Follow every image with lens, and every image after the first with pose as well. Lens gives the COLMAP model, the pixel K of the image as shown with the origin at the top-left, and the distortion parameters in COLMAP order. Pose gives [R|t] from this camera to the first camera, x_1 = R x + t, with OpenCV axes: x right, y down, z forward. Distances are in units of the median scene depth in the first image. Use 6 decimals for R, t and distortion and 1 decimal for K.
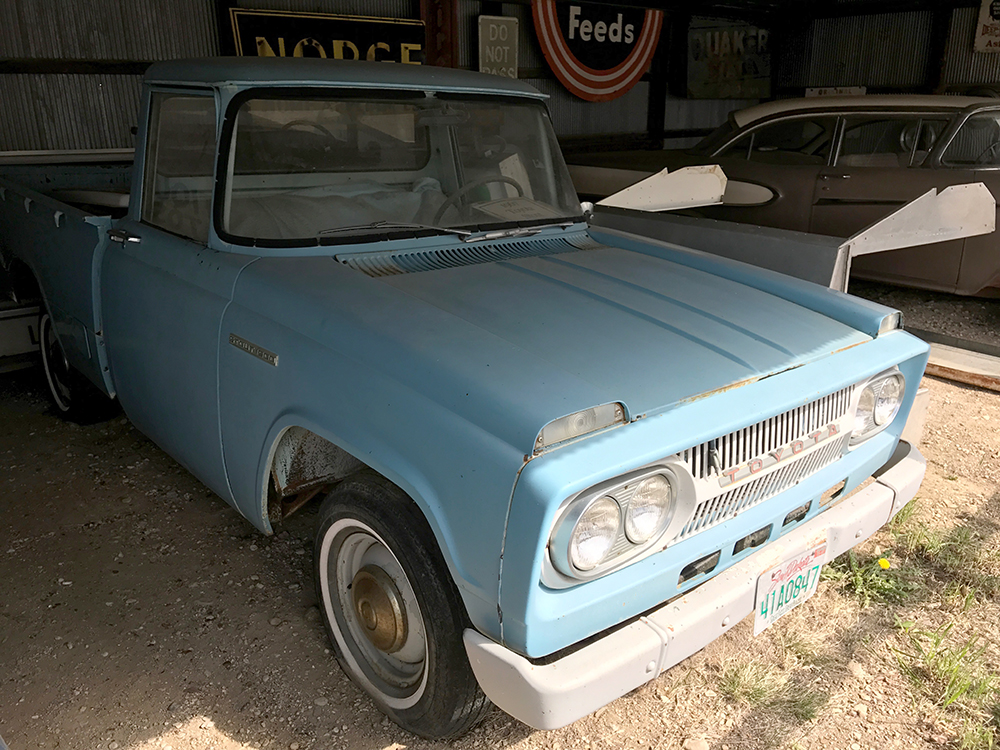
lens RADIAL K [[821.7, 0, 501.7], [0, 821.7, 373.3], [0, 0, 1]] dist [0.014707, -0.003953]
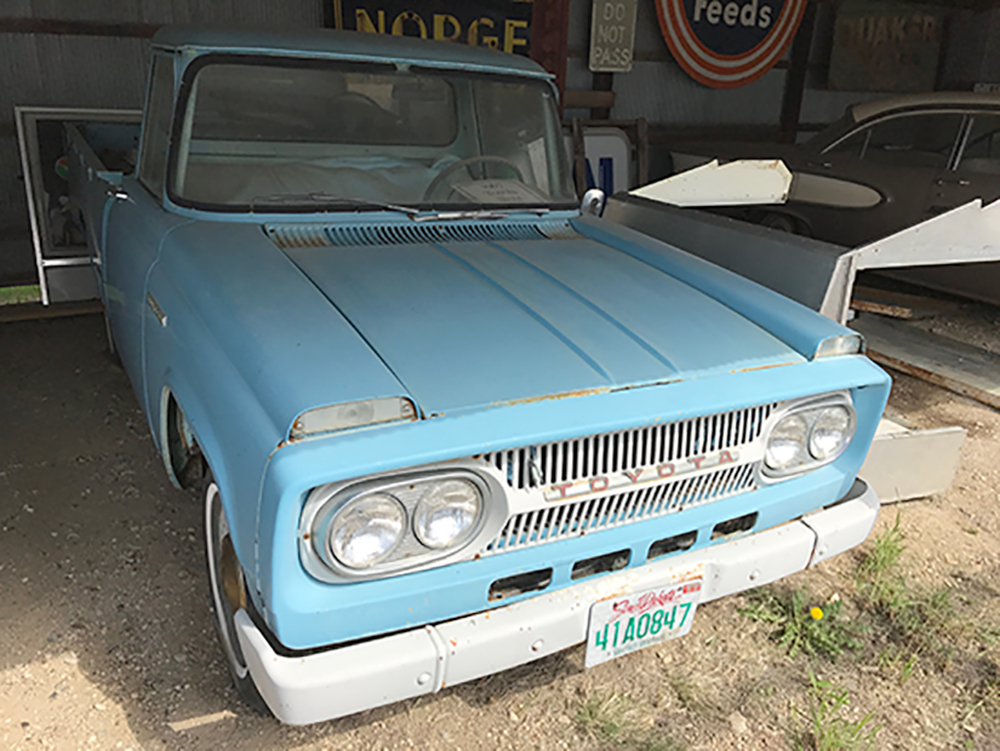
lens RADIAL K [[821.7, 0, 498.8], [0, 821.7, 373.4], [0, 0, 1]] dist [0.014707, -0.003953]
pose [[0.977229, 0.106740, -0.183385, 0.239809], [-0.102959, 0.994232, 0.030044, -0.017875], [0.185534, -0.010479, 0.982582, 0.053816]]
